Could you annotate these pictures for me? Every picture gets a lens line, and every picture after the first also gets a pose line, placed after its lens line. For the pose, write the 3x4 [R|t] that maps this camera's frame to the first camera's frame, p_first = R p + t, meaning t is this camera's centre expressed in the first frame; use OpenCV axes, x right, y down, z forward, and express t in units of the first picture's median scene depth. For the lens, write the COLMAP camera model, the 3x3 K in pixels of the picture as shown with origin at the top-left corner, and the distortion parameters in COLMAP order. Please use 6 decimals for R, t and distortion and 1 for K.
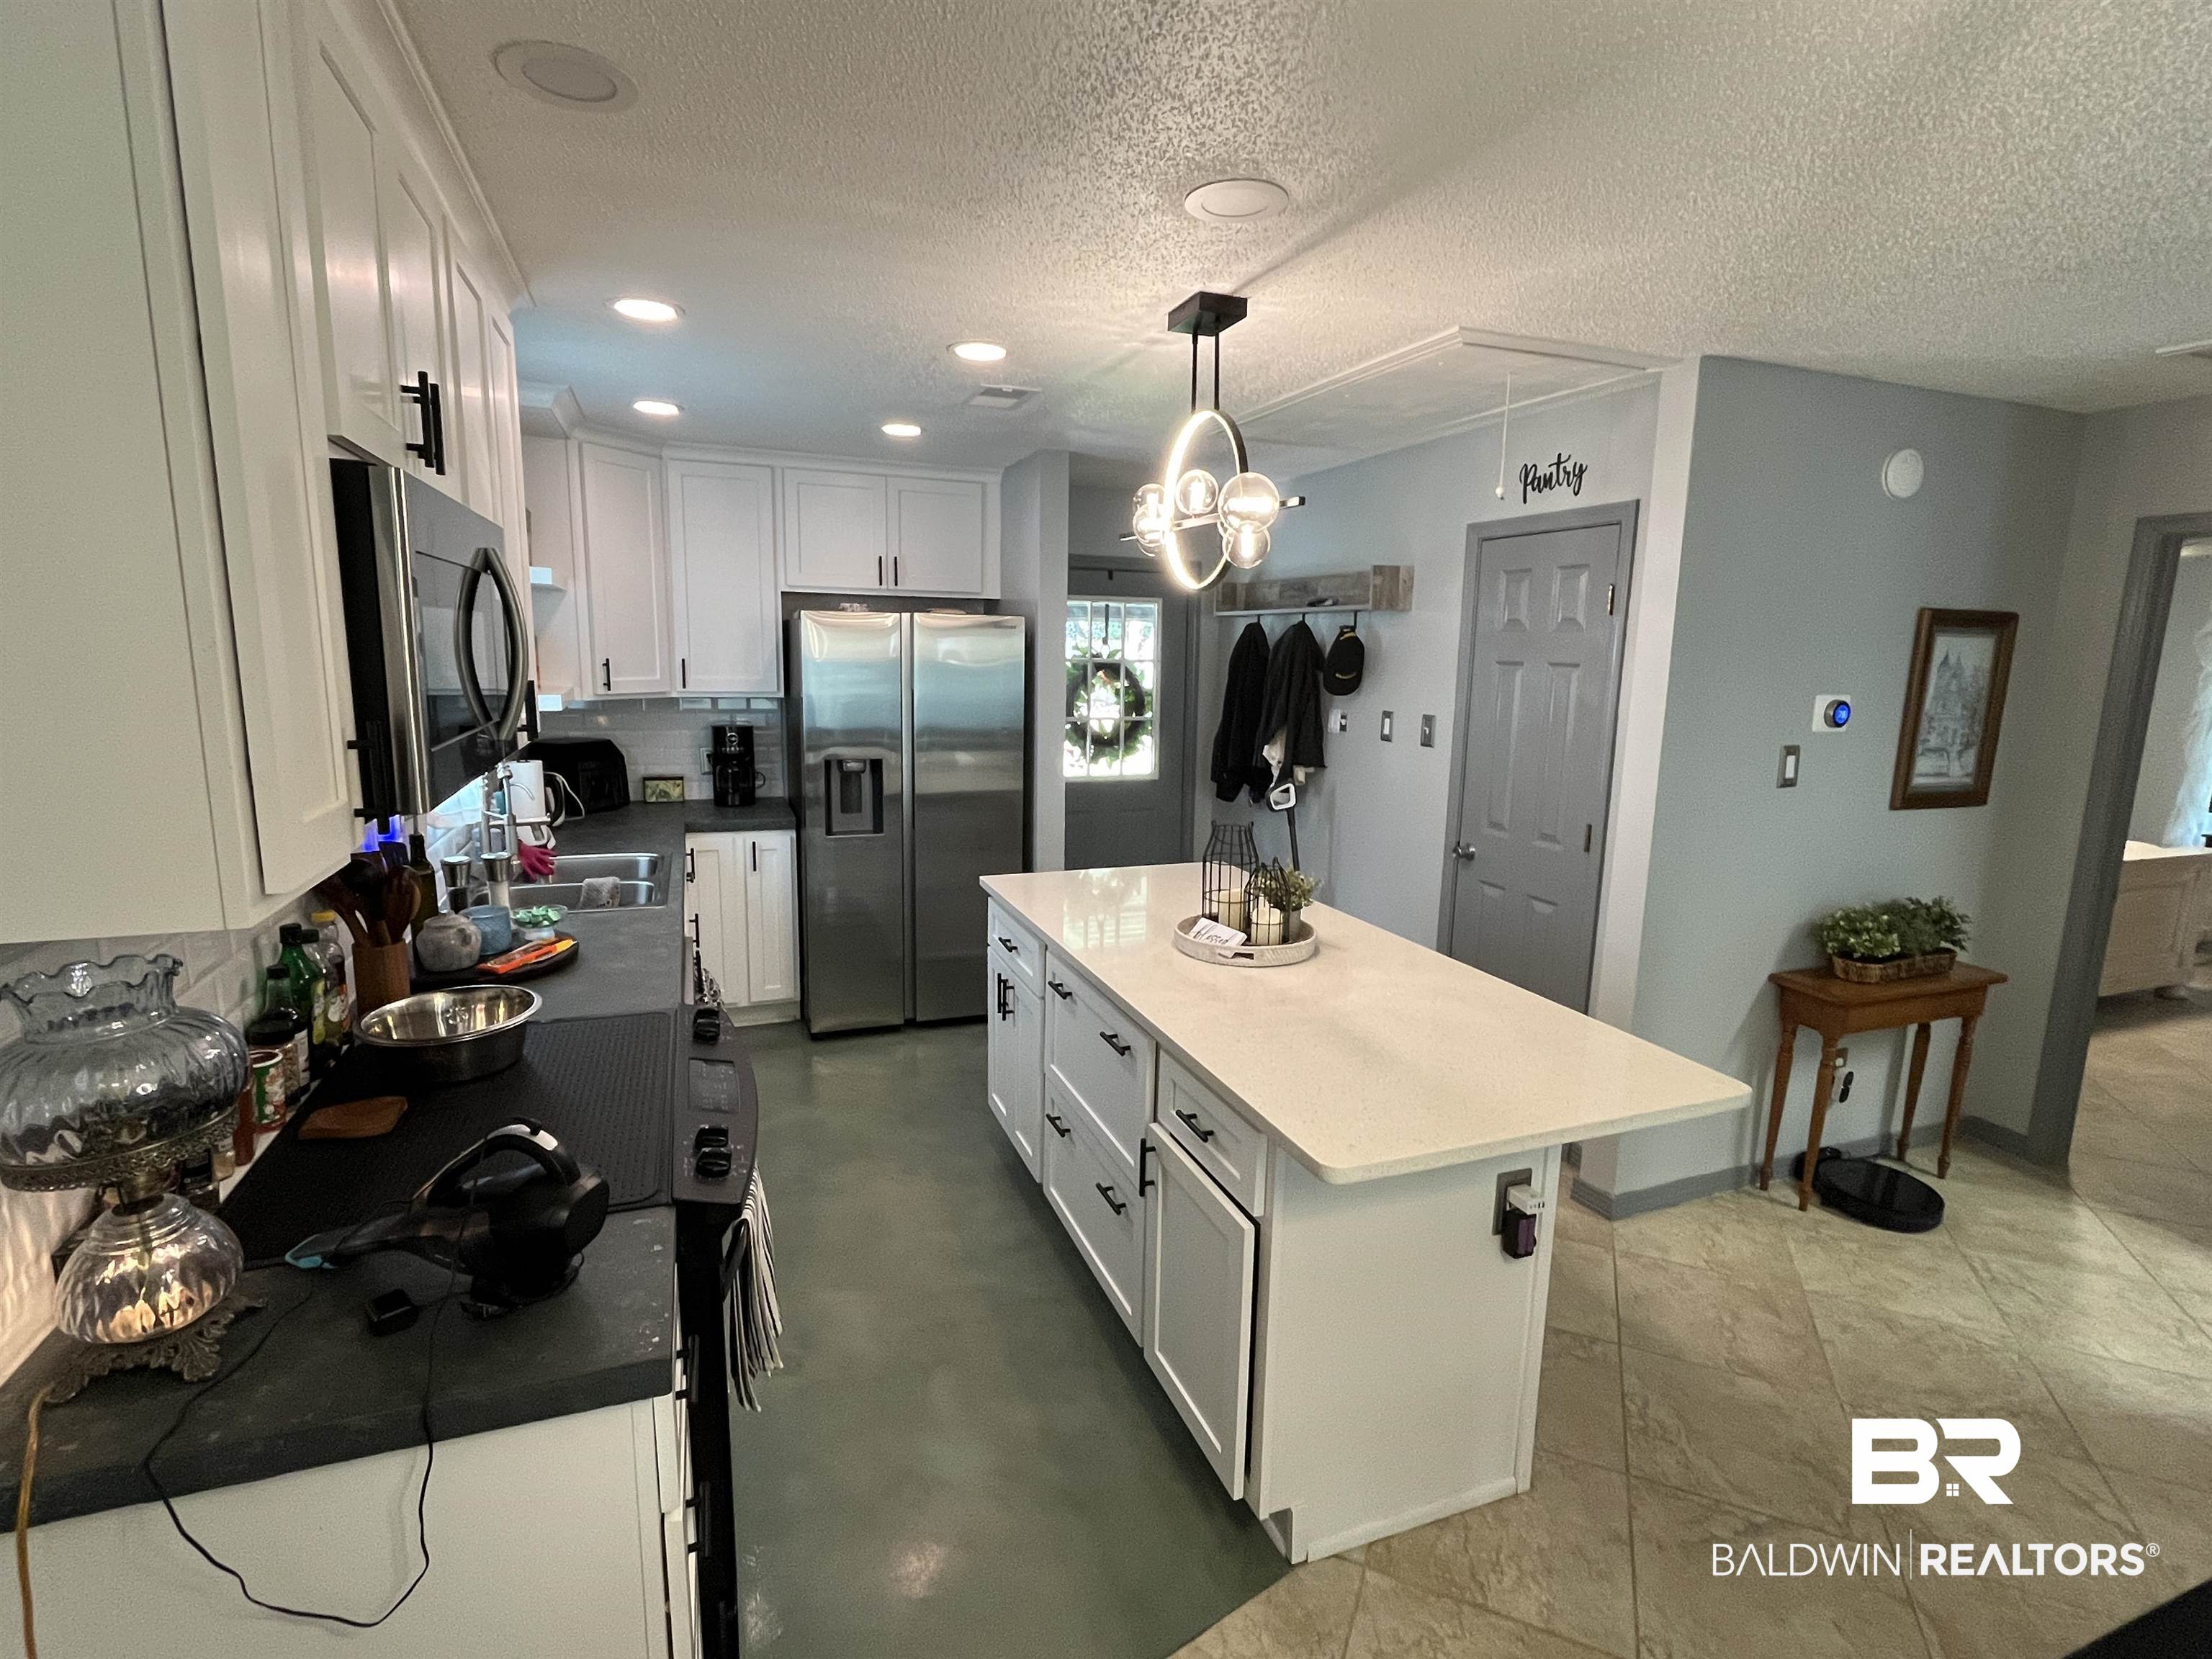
lens RADIAL K [[1057.2, 0, 1100.2], [0, 1057.2, 826.8], [0, 0, 1]] dist [0.000817, -0.001547]
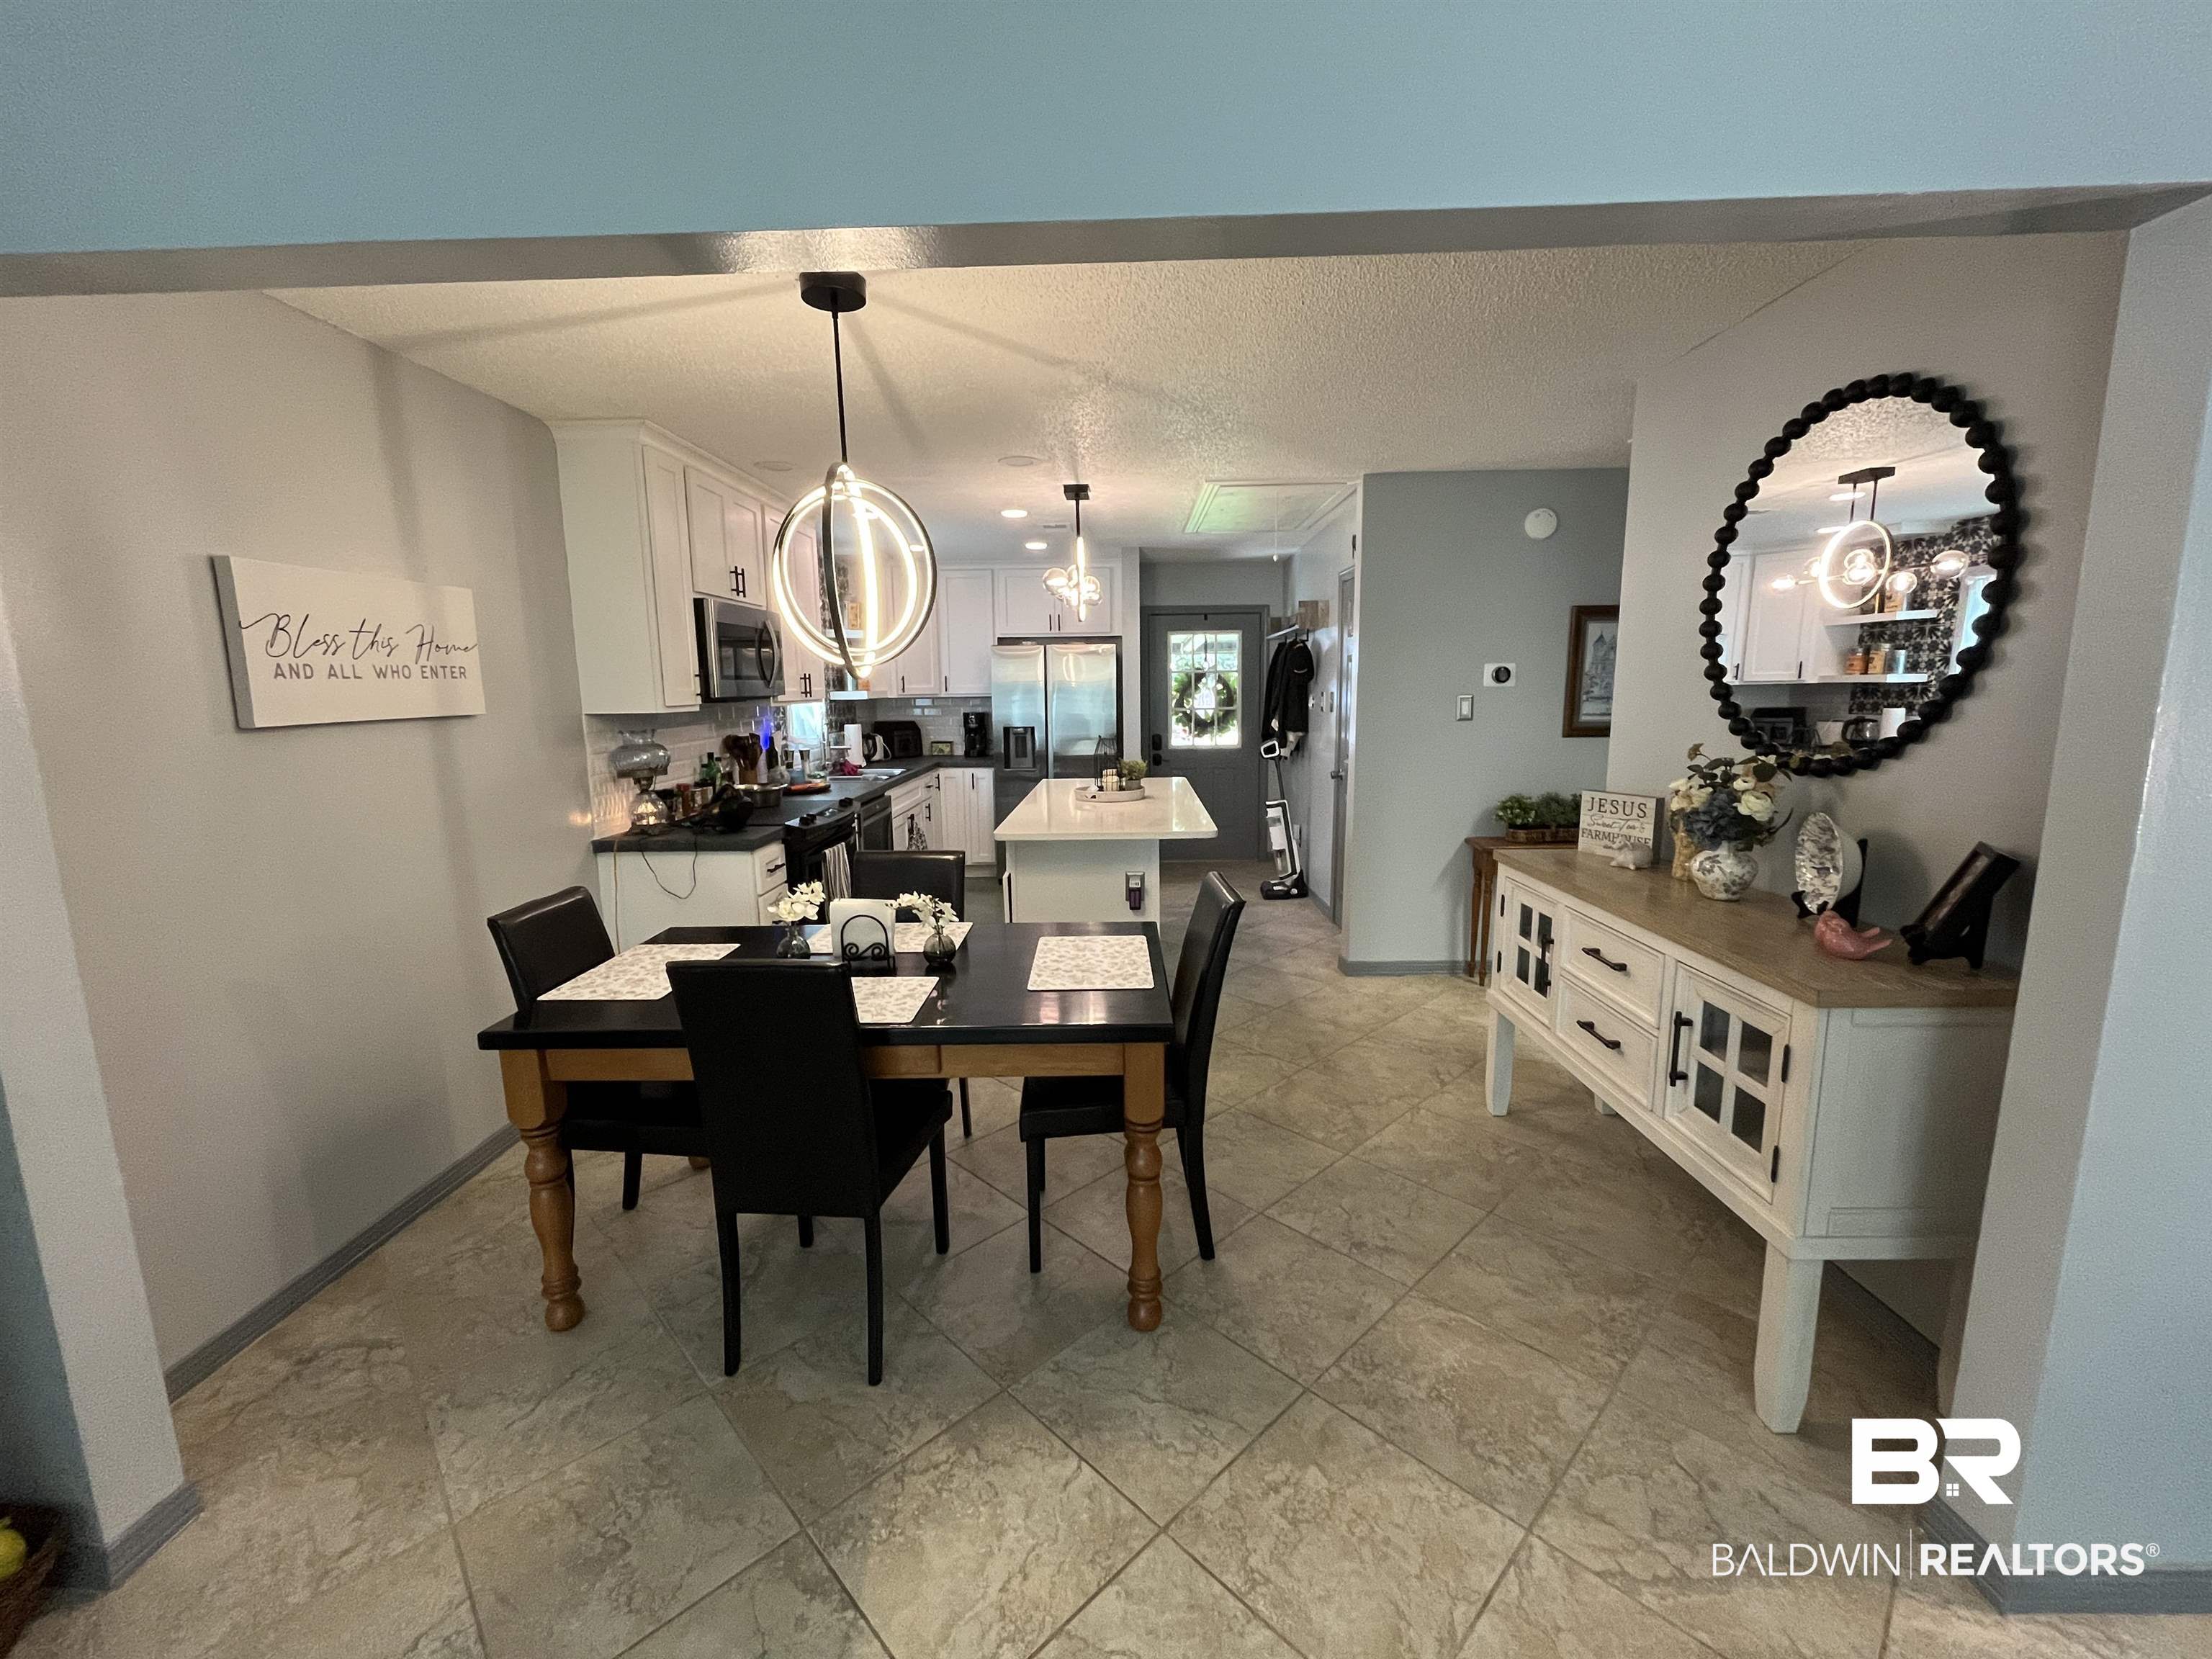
lens RADIAL K [[889.7, 0, 1105.5], [0, 889.7, 830.7], [0, 0, 1]] dist [-0.002787, -0.000116]
pose [[0.925081, 0.028950, -0.378665, 0.624054], [-0.033495, 0.999424, -0.005420, 0.150064], [0.378290, 0.017697, 0.925518, -0.456400]]
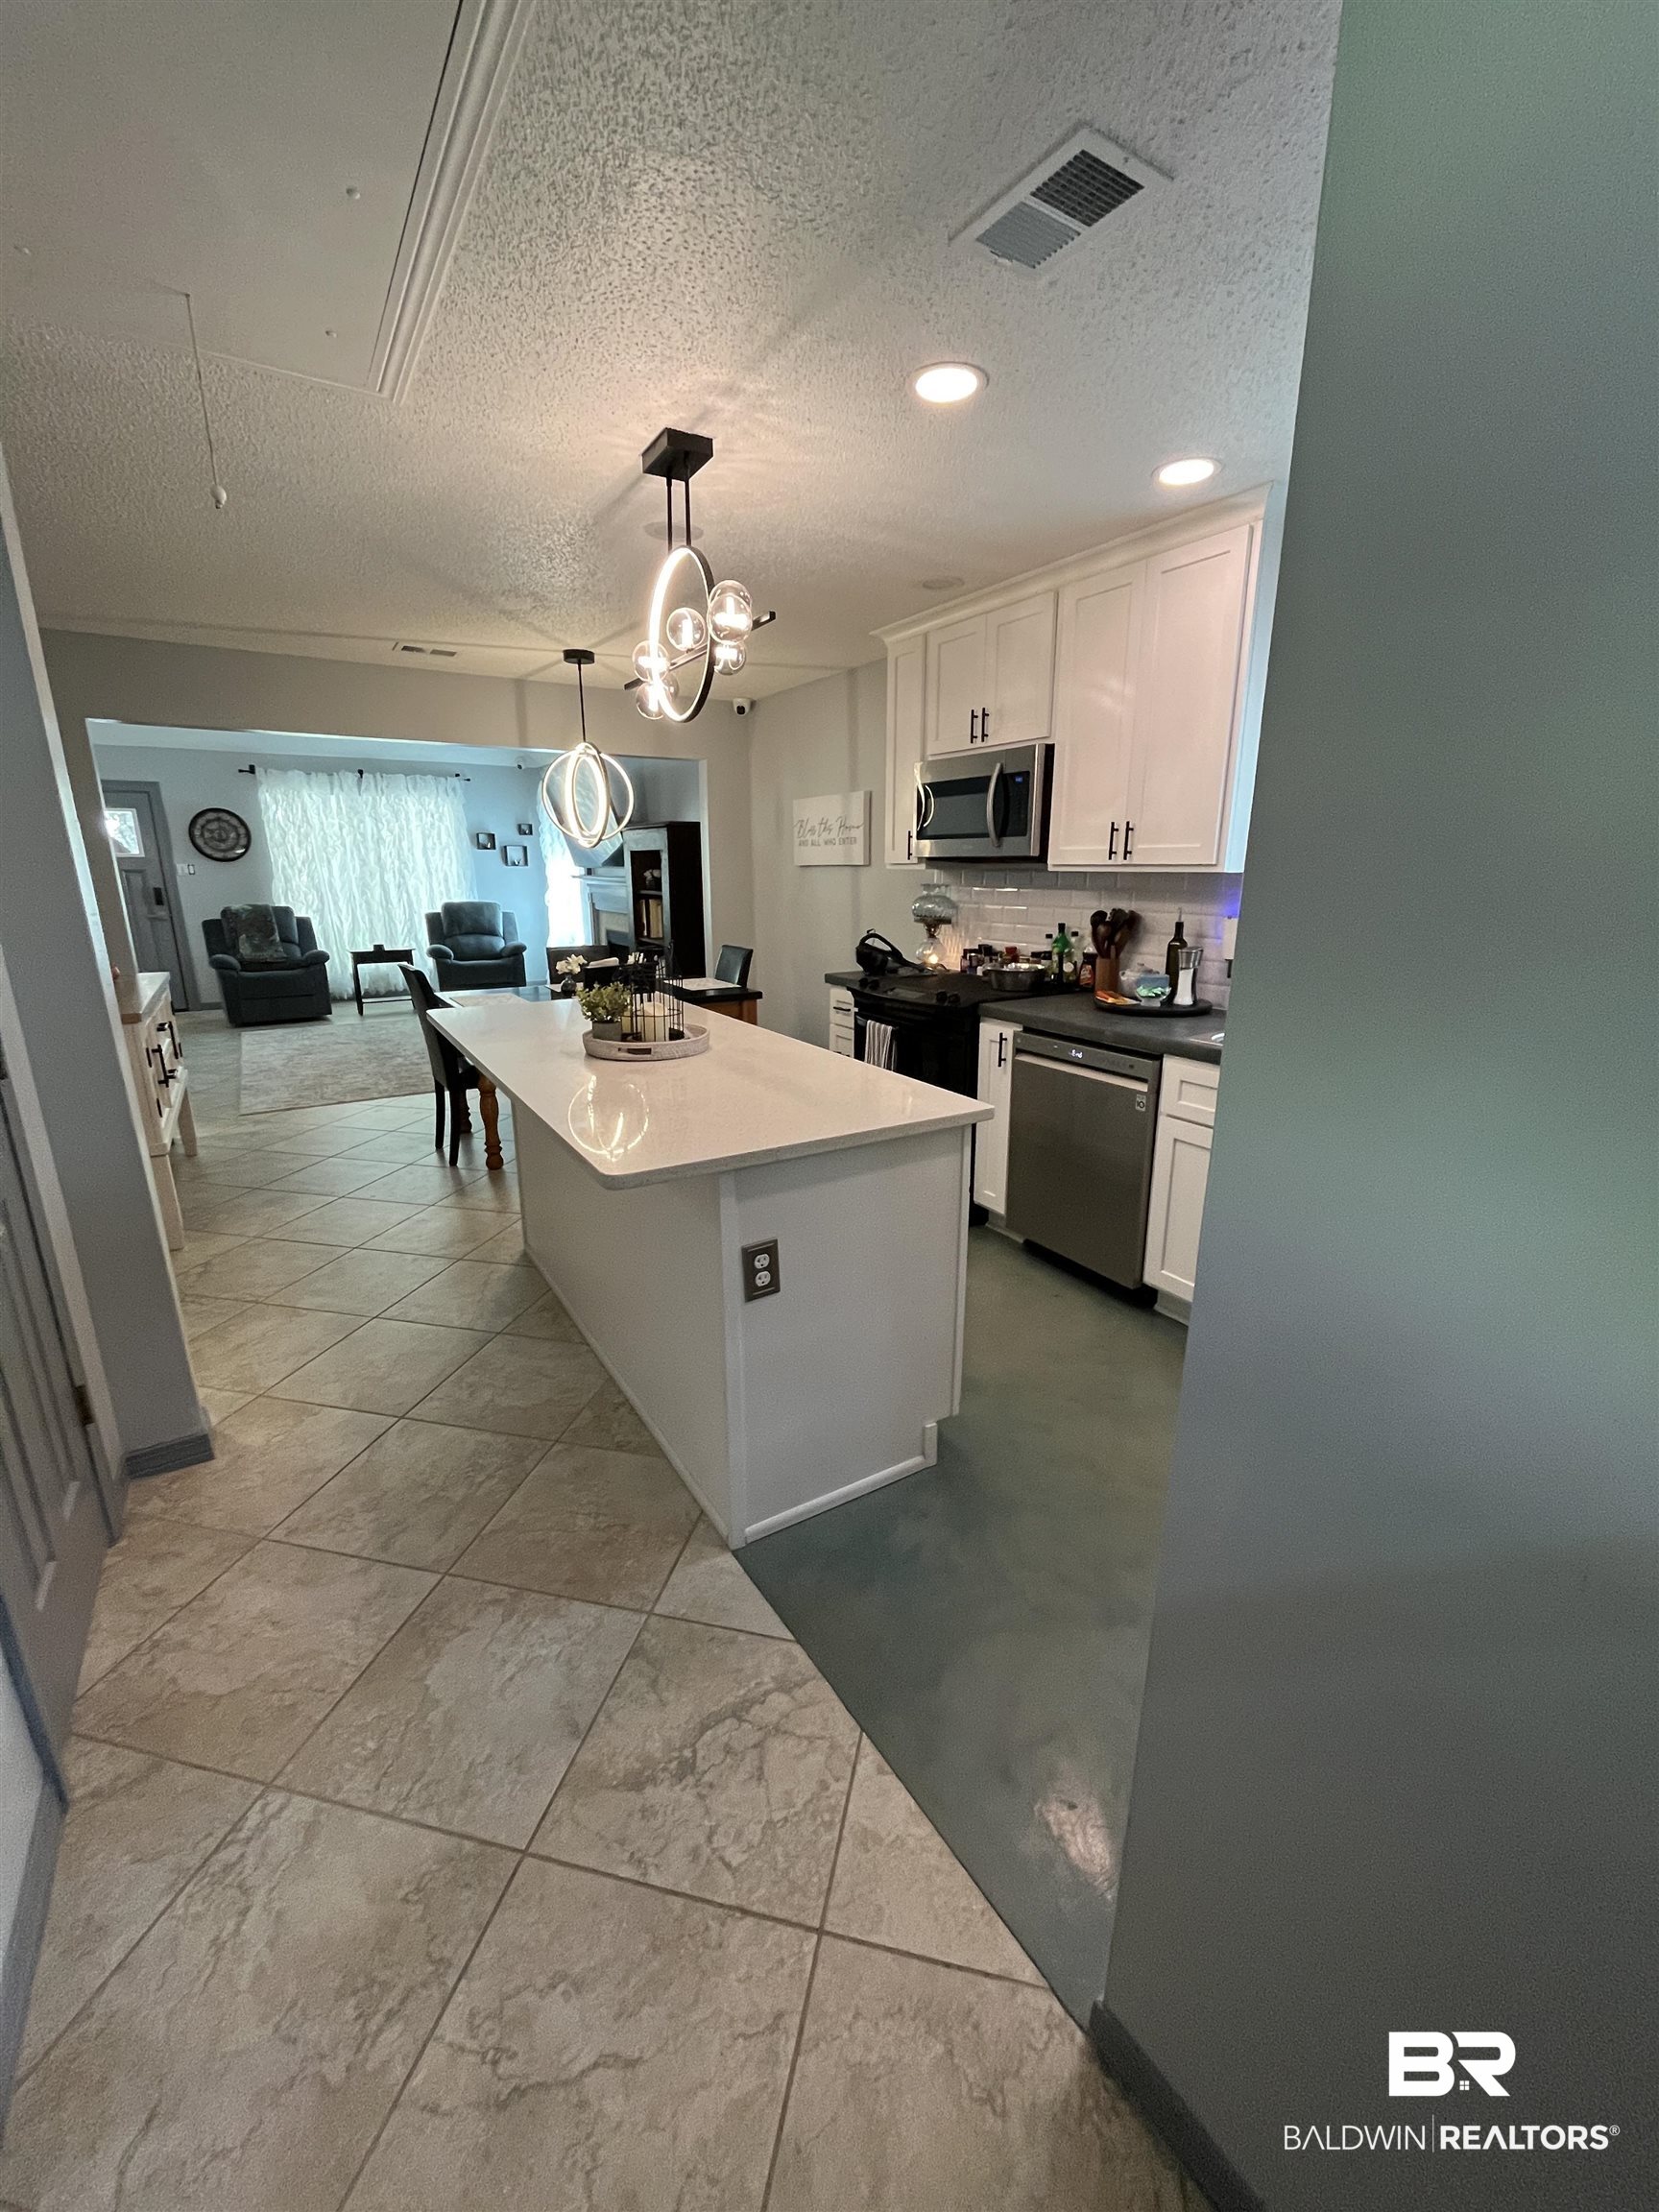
lens RADIAL K [[889.7, 0, 830.0], [0, 889.7, 1094.1], [0, 0, 1]] dist [-0.002787, -0.000116]
pose [[-0.981625, 0.042453, -0.186040, 0.090336], [-0.039829, 0.907883, 0.417326, -0.214321], [0.186619, 0.417068, -0.889510, 1.563213]]
